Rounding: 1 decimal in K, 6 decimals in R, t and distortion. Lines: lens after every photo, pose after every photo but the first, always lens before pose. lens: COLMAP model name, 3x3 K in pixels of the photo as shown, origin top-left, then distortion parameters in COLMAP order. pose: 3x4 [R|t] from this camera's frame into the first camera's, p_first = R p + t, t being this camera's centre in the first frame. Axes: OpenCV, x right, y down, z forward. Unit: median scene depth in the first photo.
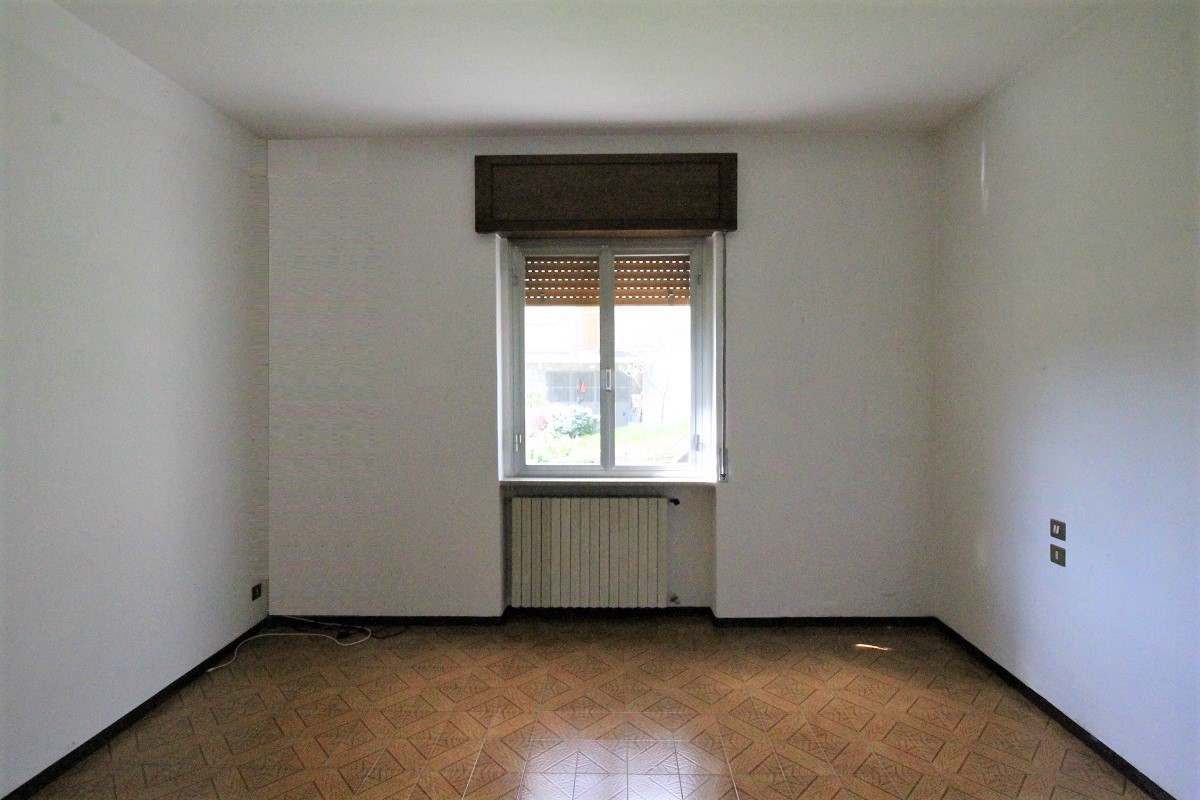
lens RADIAL K [[564.3, 0, 603.5], [0, 564.3, 384.0], [0, 0, 1]] dist [0.001562, -0.010721]
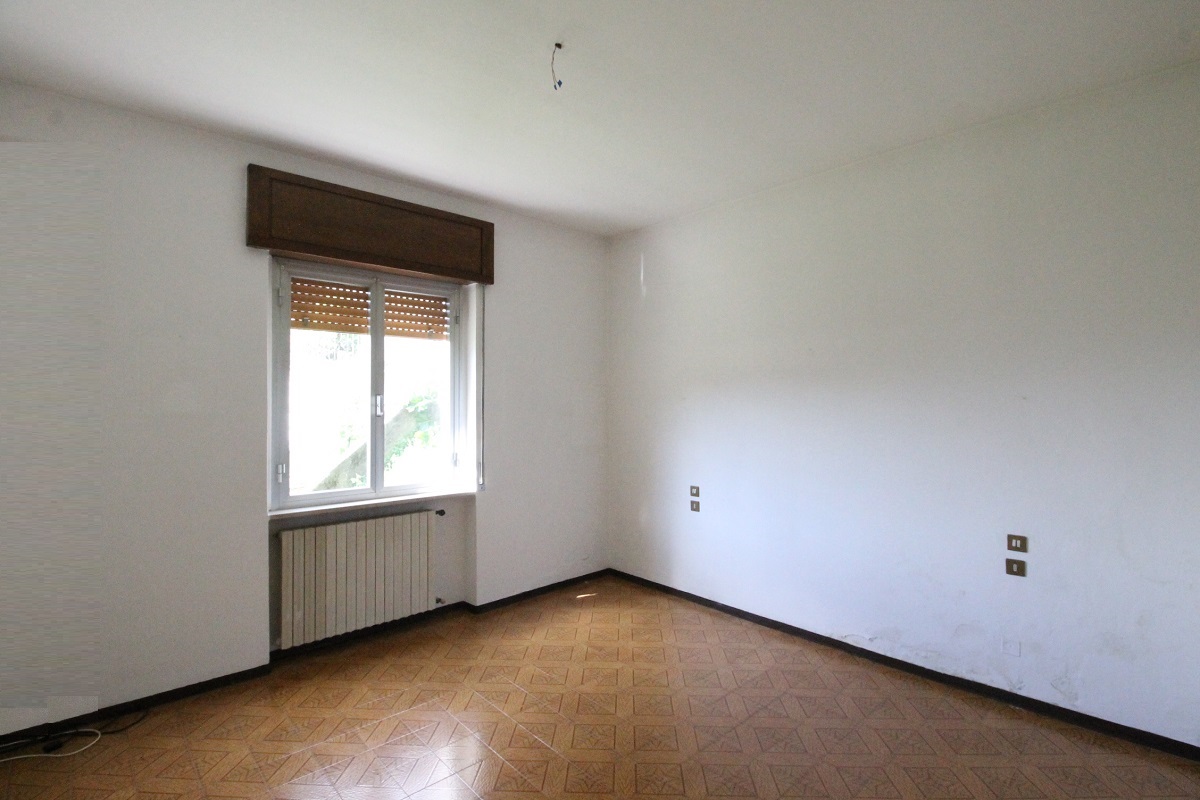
lens RADIAL K [[564.3, 0, 603.5], [0, 564.3, 384.0], [0, 0, 1]] dist [0.001562, -0.010721]
pose [[0.720260, 0.023780, 0.693296, -0.434678], [0.005487, 0.999186, -0.039972, -0.003389], [-0.693682, 0.032594, 0.719543, -0.052467]]
